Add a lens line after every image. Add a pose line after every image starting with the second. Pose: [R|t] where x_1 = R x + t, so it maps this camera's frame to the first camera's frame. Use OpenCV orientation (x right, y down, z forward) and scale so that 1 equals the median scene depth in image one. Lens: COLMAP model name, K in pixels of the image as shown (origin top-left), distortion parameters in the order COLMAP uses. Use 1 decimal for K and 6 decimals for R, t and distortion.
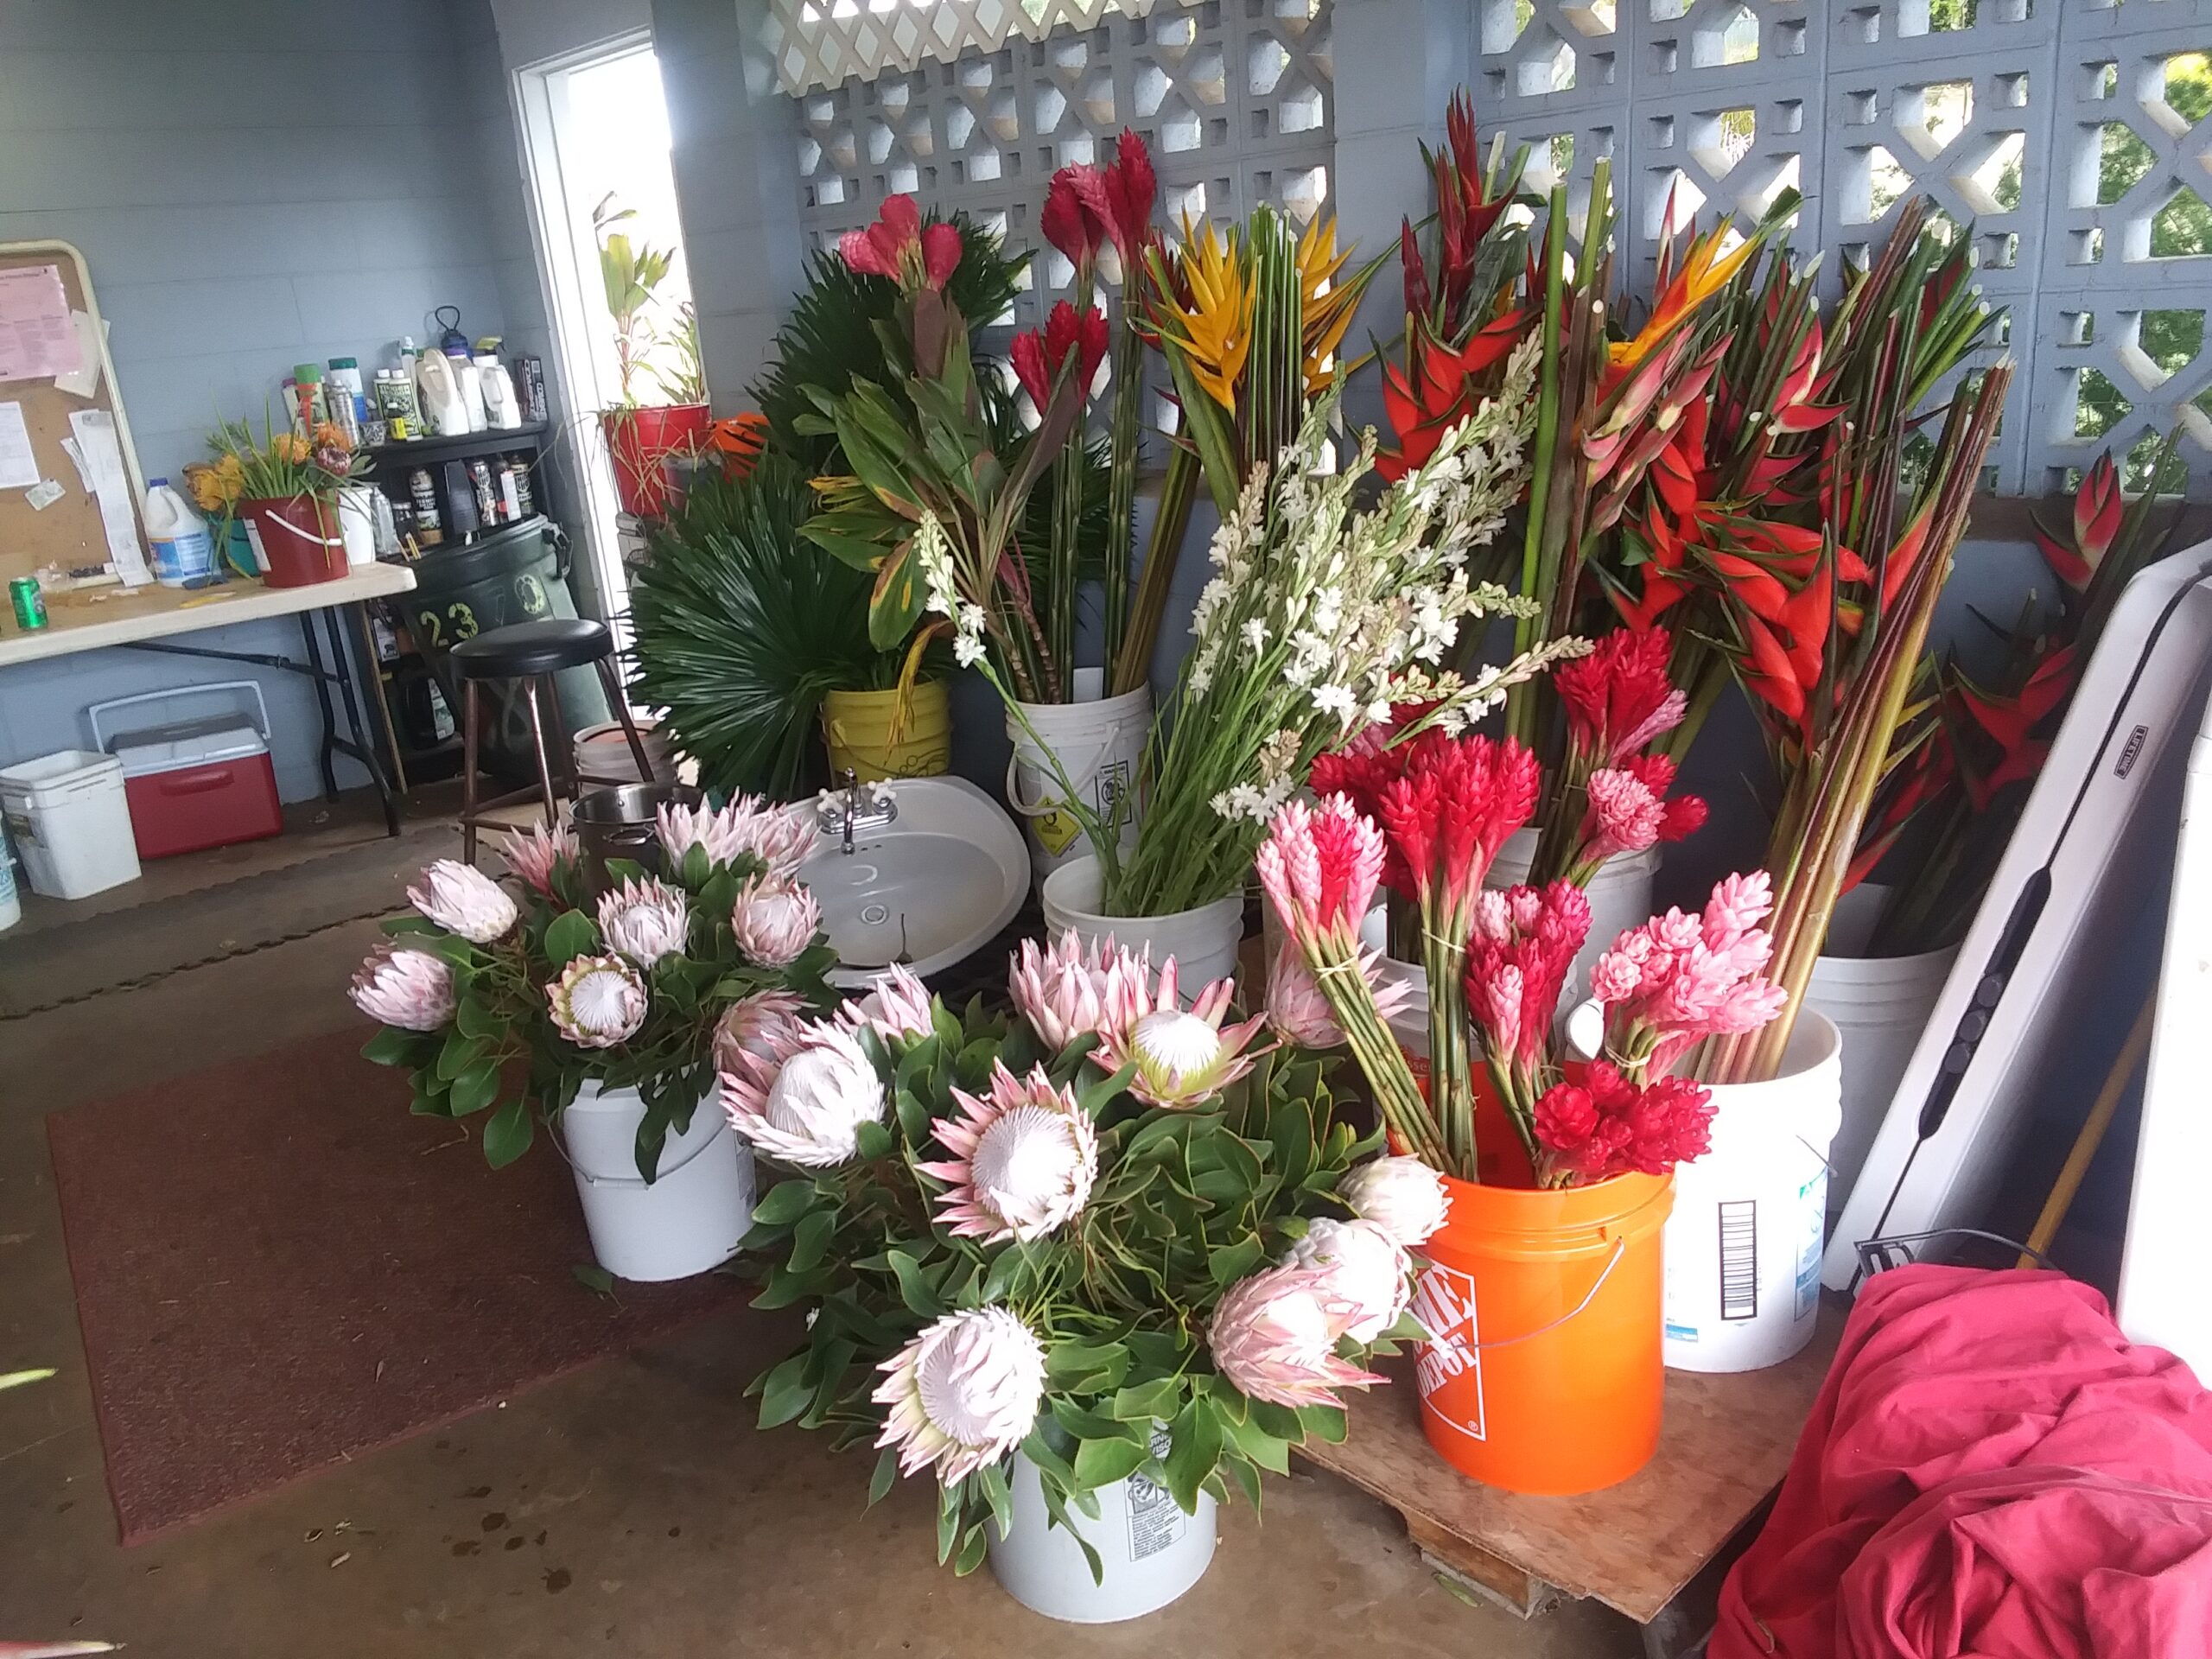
lens RADIAL K [[1686.0, 0, 1106.0], [0, 1686.0, 829.5], [0, 0, 1]] dist [0.068450, -0.097872]
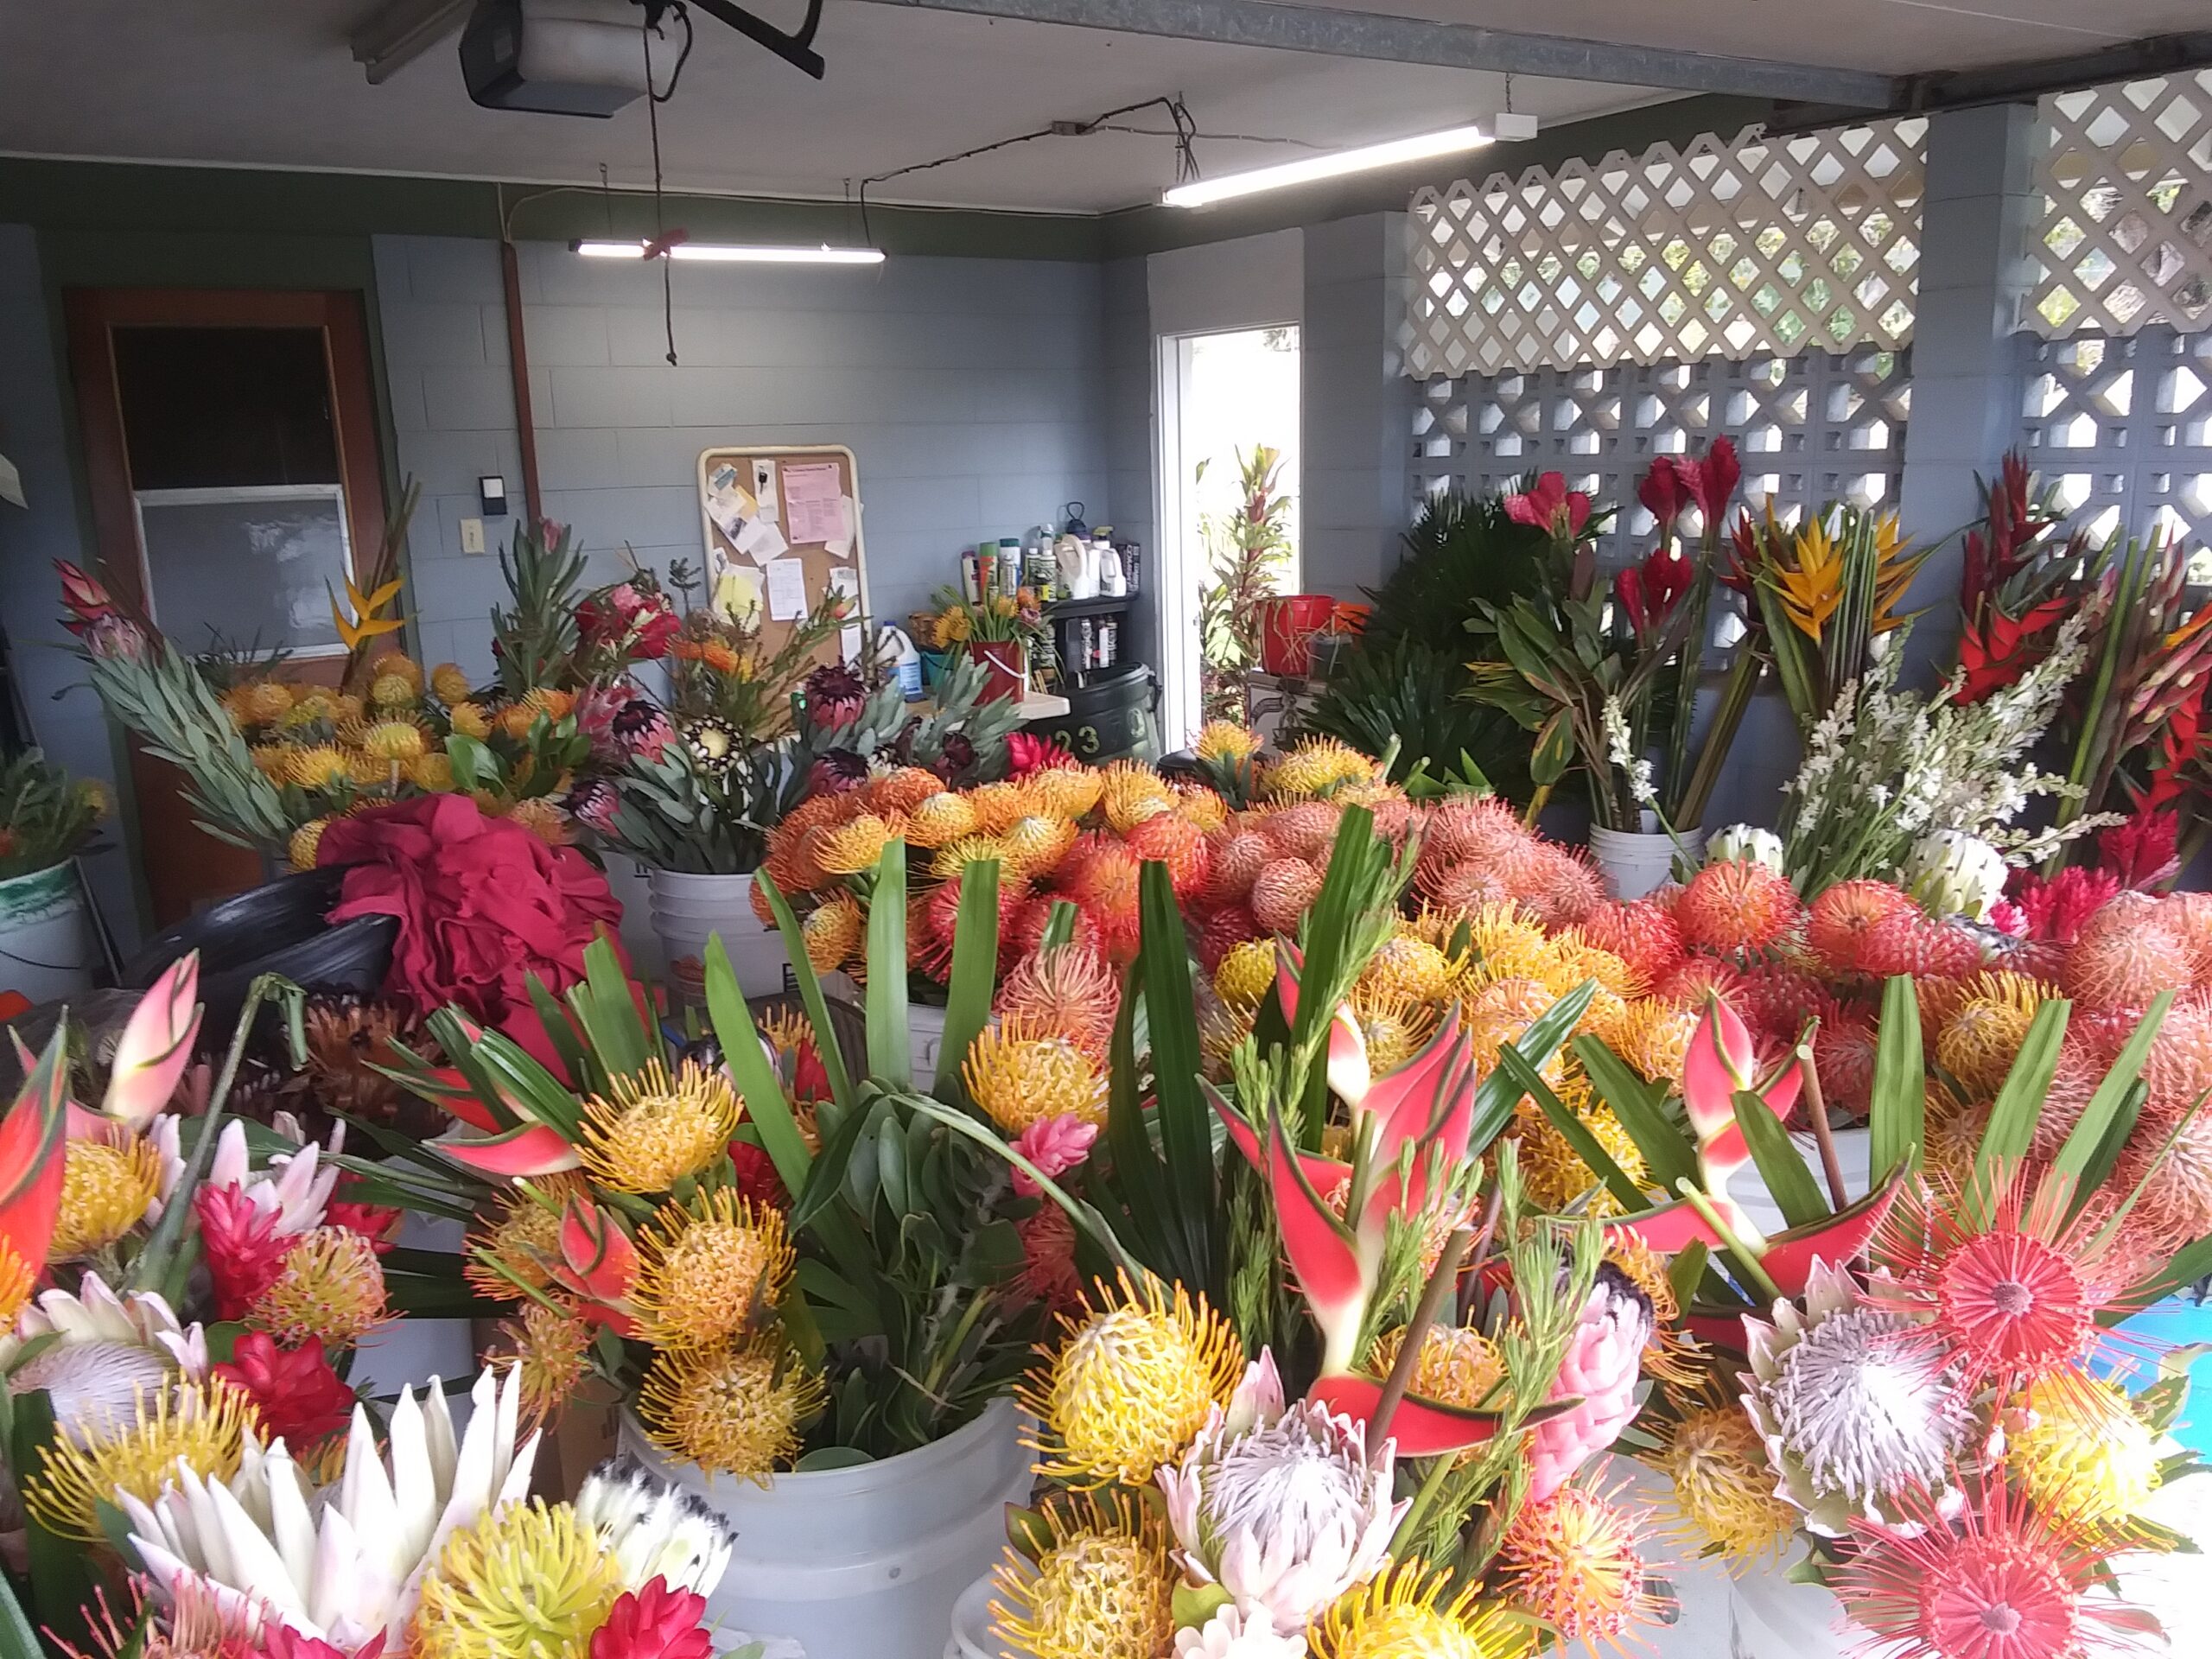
lens RADIAL K [[1686.0, 0, 1106.0], [0, 1686.0, 829.5], [0, 0, 1]] dist [0.068450, -0.097872]
pose [[0.988307, 0.082777, -0.128049, -0.347403], [-0.093397, 0.992468, -0.079276, 0.089257], [0.120523, 0.090309, 0.988594, -0.522722]]
